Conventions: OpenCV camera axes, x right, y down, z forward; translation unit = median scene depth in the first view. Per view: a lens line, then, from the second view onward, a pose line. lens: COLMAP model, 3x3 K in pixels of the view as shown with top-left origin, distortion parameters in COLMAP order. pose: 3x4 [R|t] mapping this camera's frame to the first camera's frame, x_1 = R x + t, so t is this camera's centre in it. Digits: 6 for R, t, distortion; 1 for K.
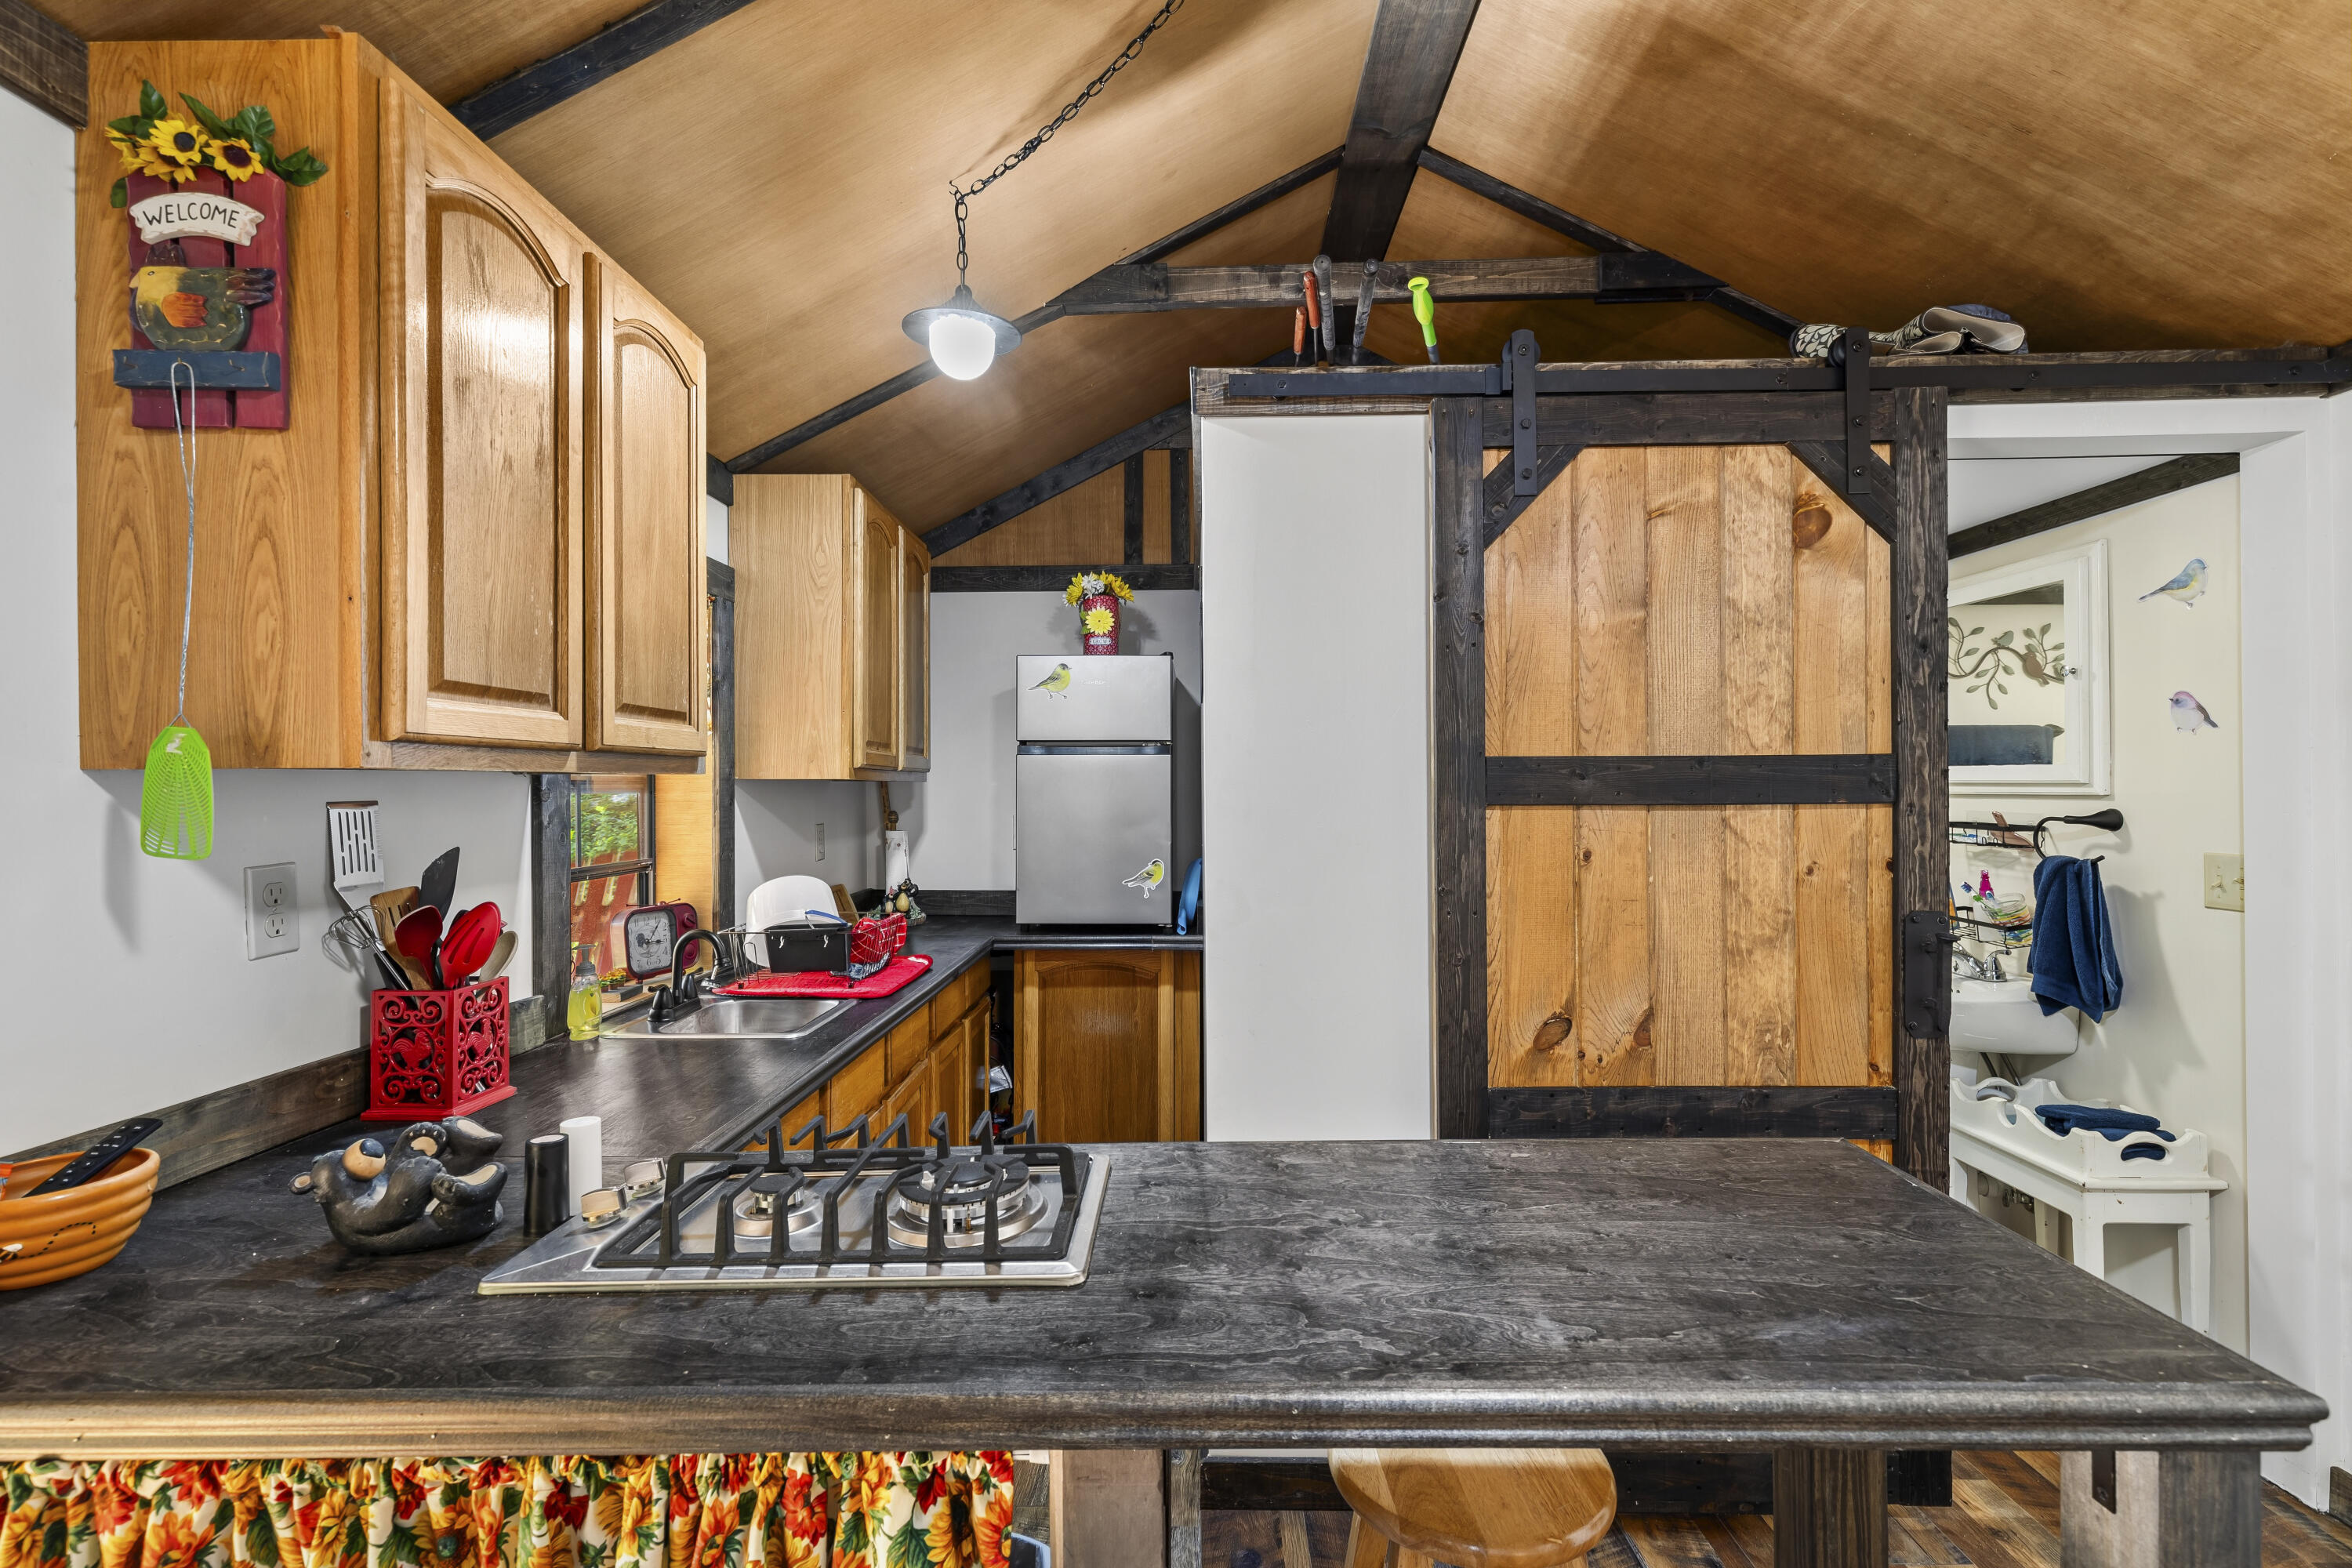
lens RADIAL K [[1070.3, 0, 1186.5], [0, 1070.3, 781.9], [0, 0, 1]] dist [0.002382, 0.000493]
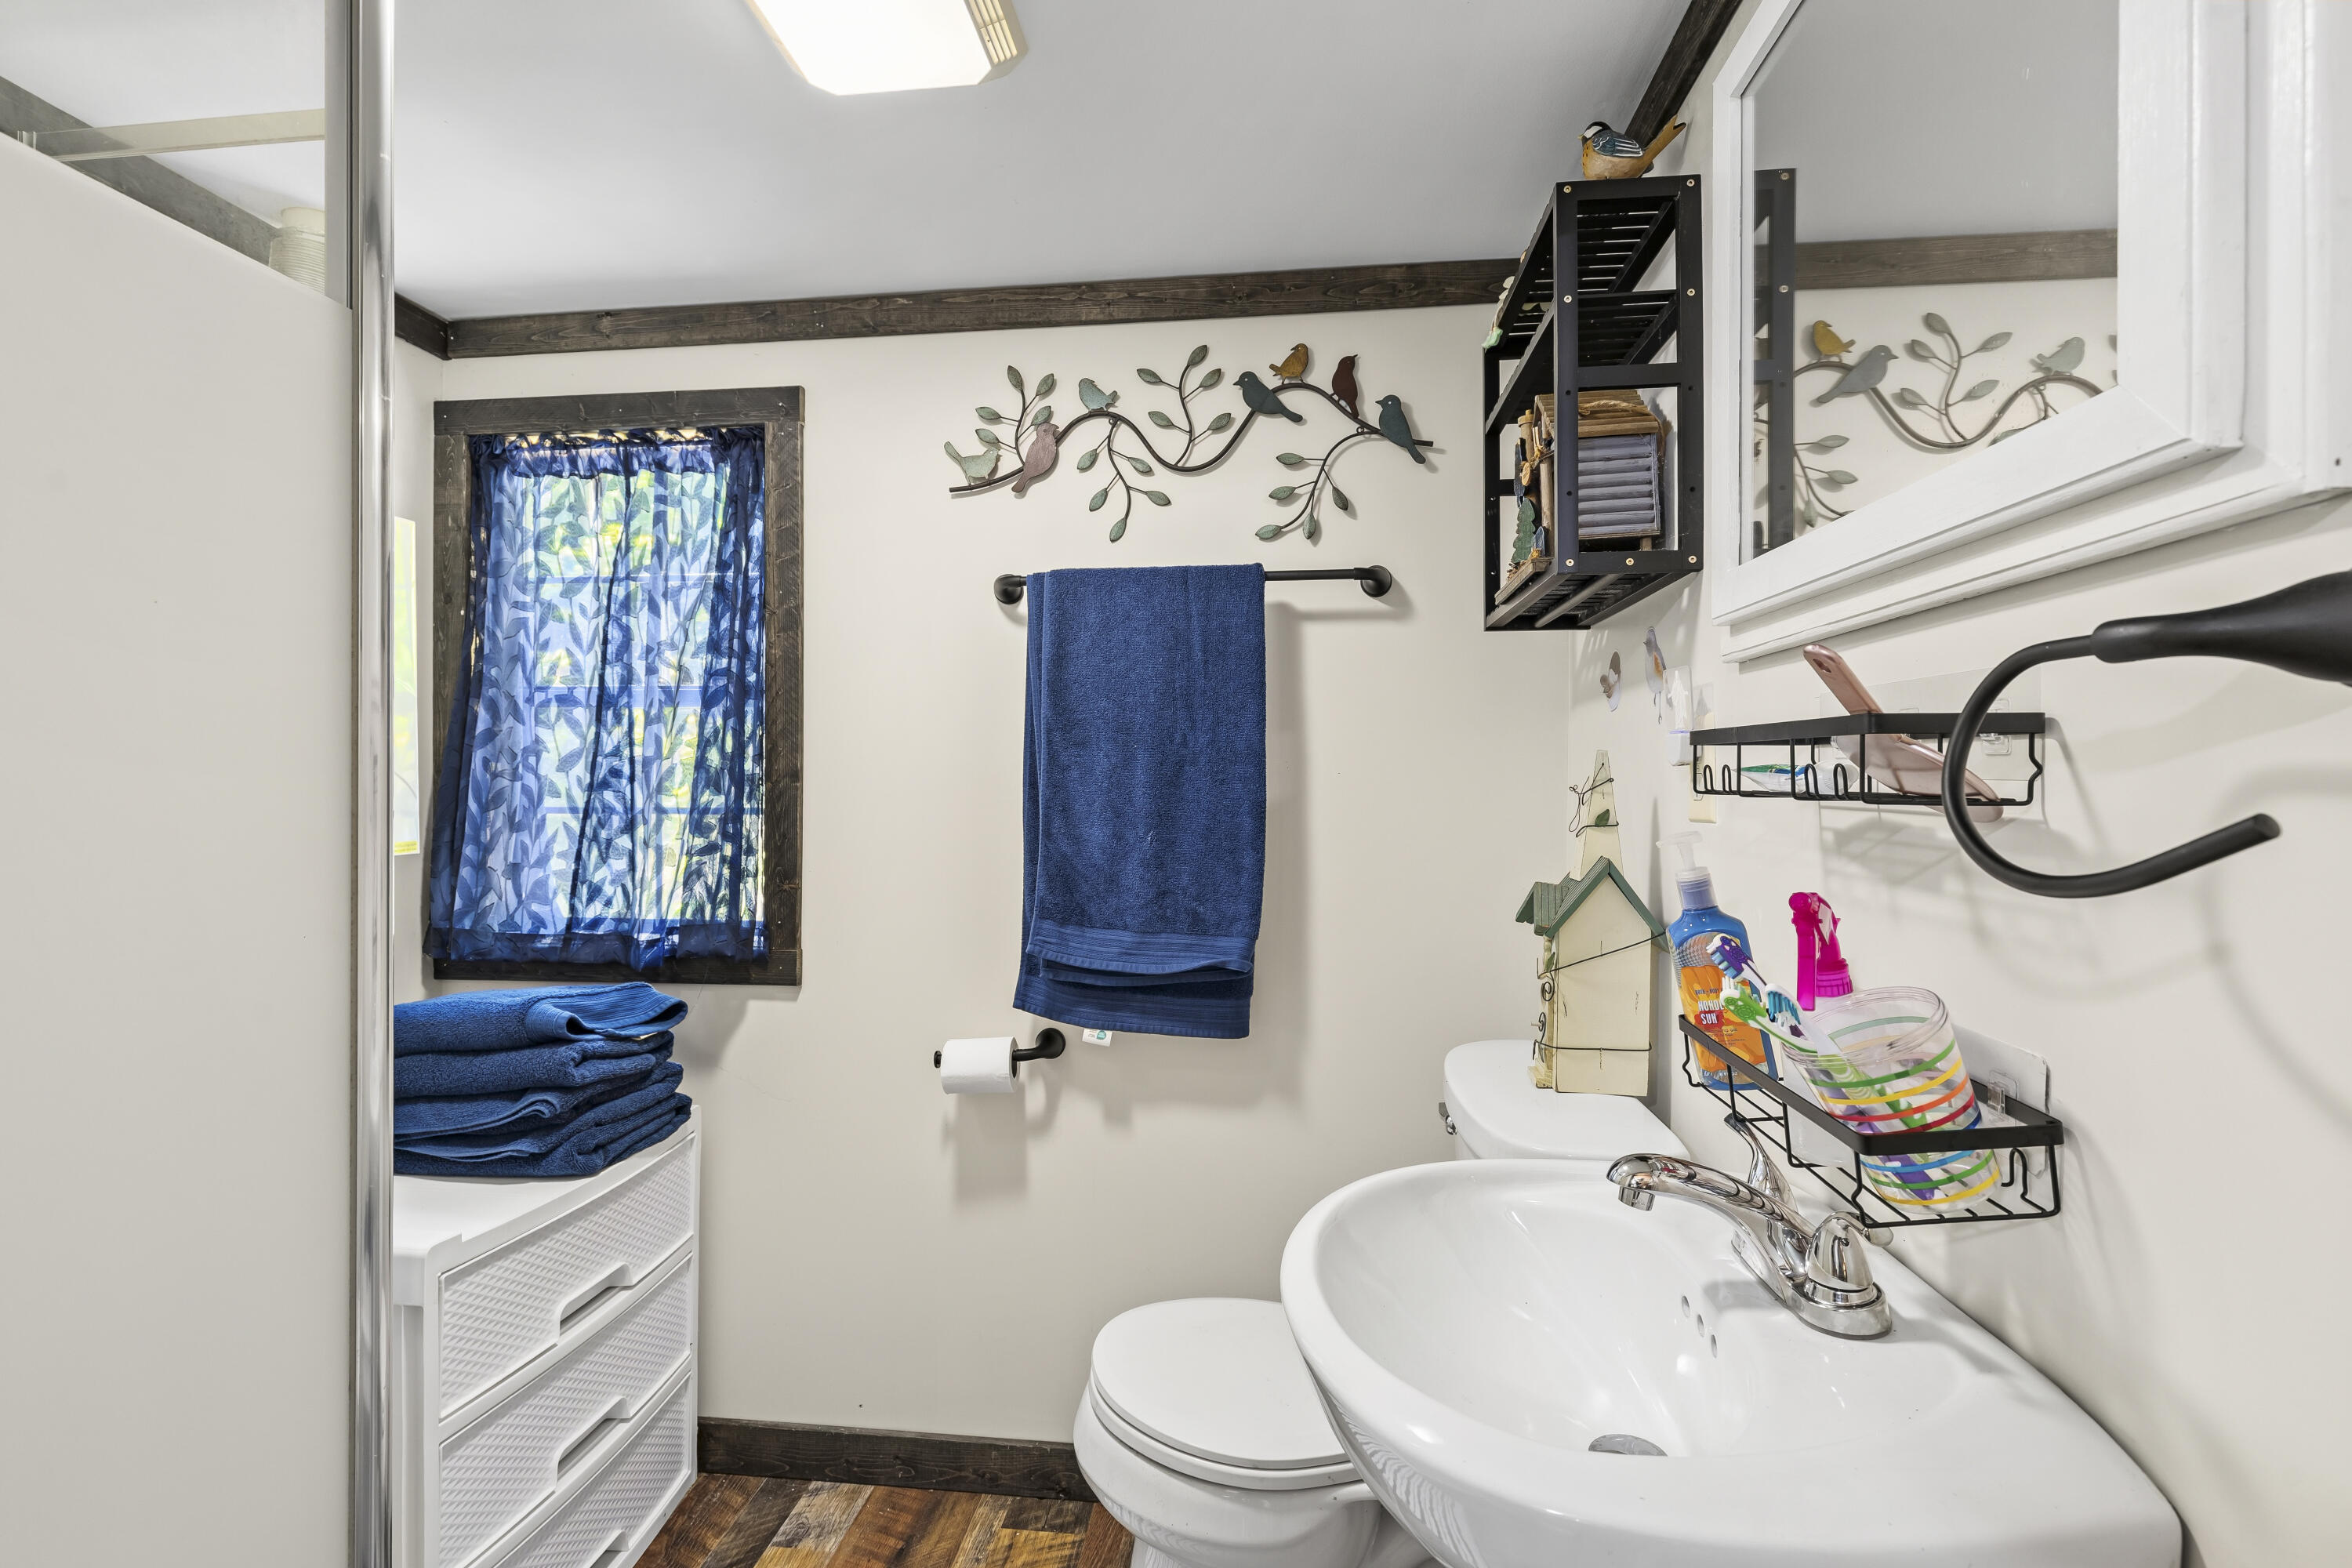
lens RADIAL K [[1070.3, 0, 1166.1], [0, 1070.3, 786.0], [0, 0, 1]] dist [0.002382, 0.000493]
pose [[0.994518, 0.009493, -0.104133, 0.449854], [-0.008024, 0.999862, 0.014514, 0.037268], [0.104256, -0.013599, 0.994457, 0.528374]]
